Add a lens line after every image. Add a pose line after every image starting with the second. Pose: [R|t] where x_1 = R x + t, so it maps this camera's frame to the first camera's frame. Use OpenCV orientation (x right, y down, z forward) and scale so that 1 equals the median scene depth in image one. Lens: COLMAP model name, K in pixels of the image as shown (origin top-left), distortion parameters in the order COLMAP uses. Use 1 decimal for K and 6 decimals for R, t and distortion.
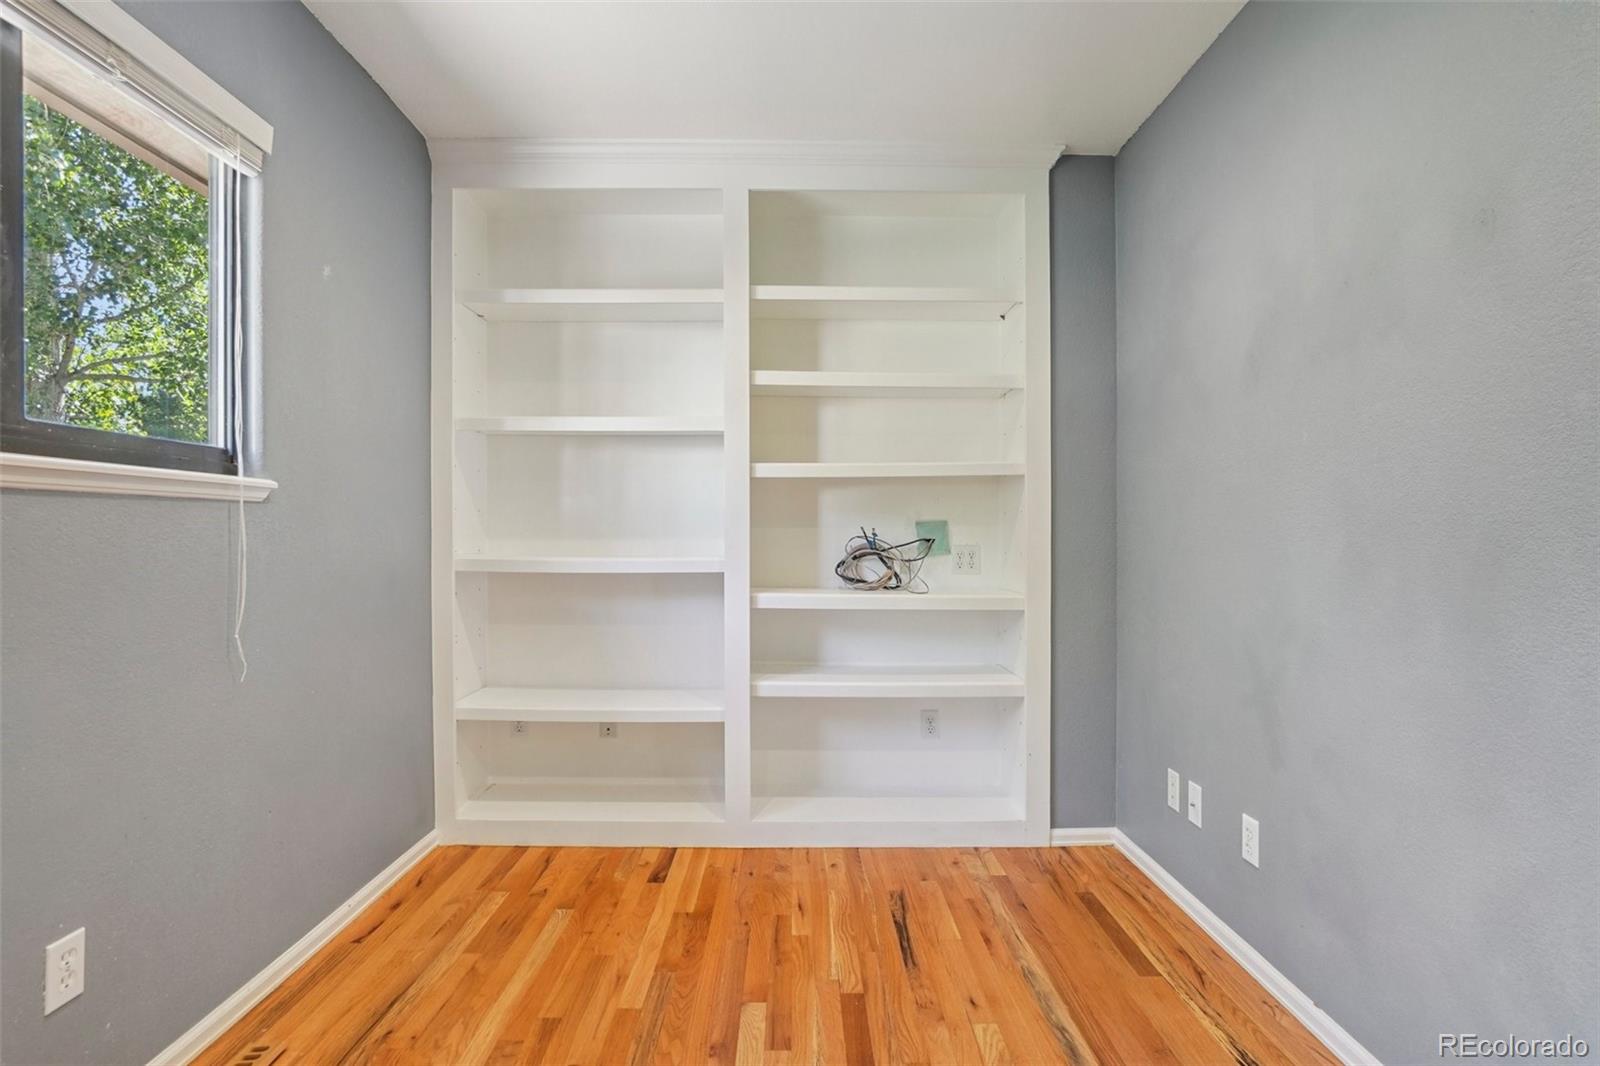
lens RADIAL K [[825.3, 0, 802.4], [0, 825.3, 533.4], [0, 0, 1]] dist [-0.023992, 0.004745]
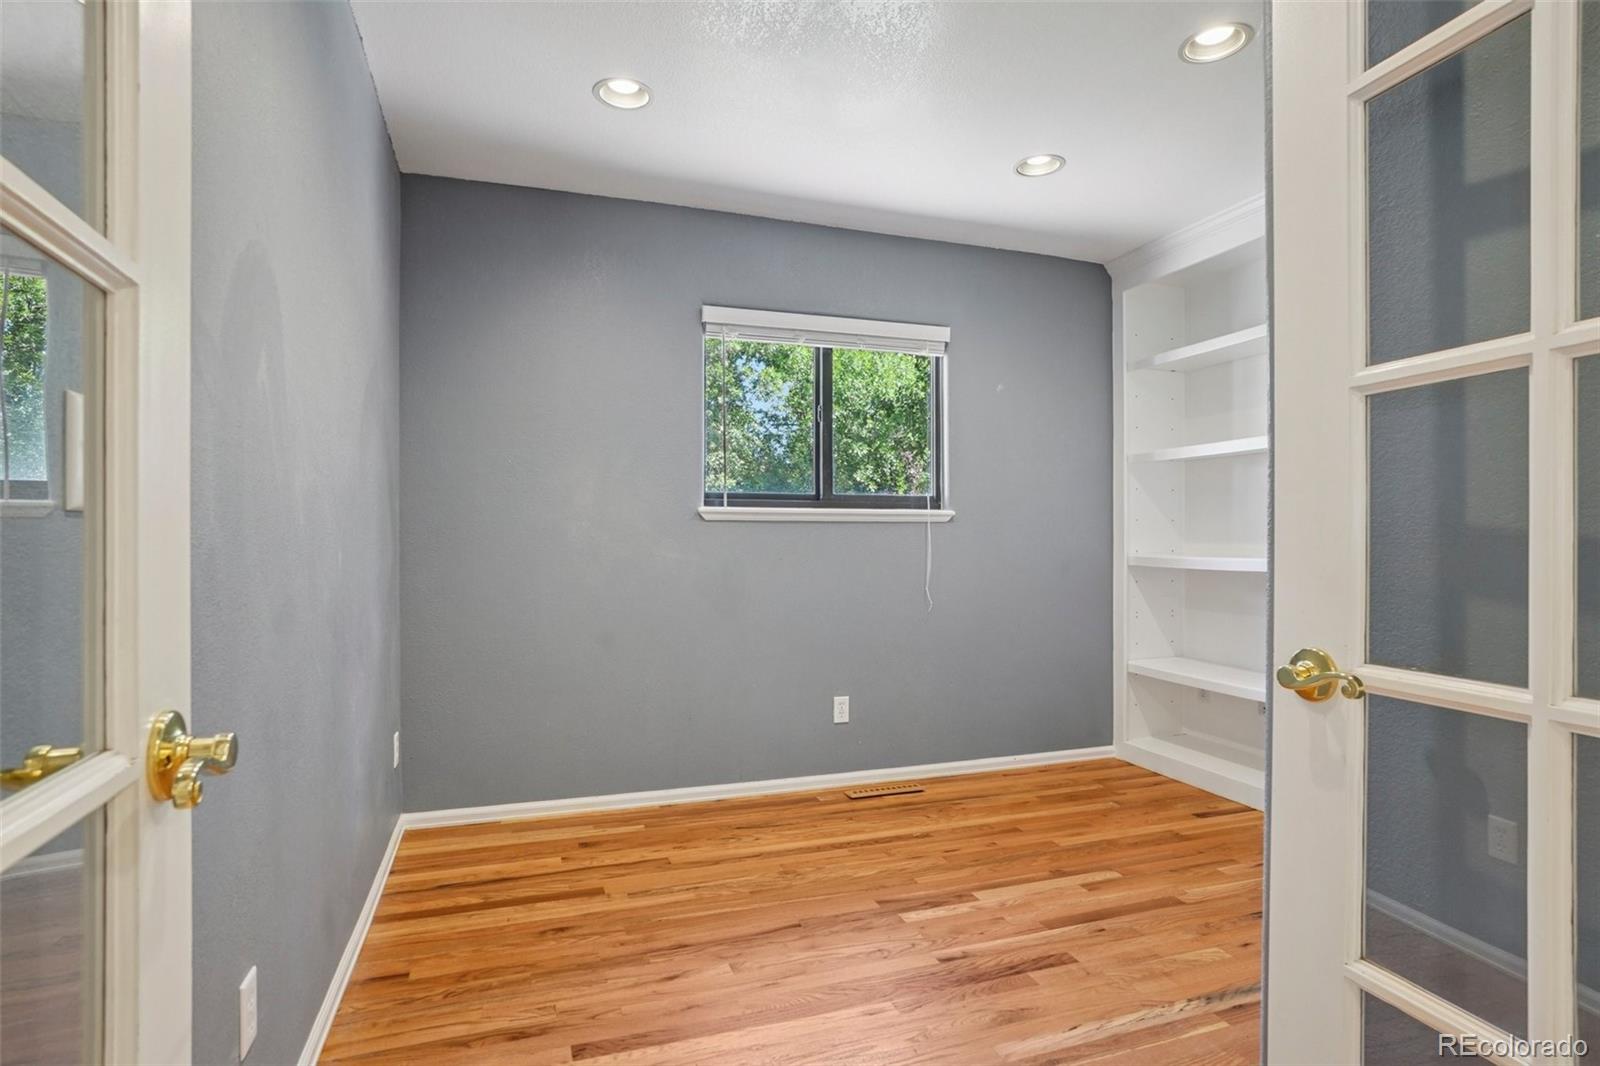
lens RADIAL K [[825.3, 0, 802.1], [0, 825.3, 538.5], [0, 0, 1]] dist [-0.023992, 0.004745]
pose [[0.317402, -0.005566, -0.948275, 0.937068], [0.002734, 0.999984, -0.004954, 0.008018], [0.948287, -0.001020, 0.317412, 0.042363]]
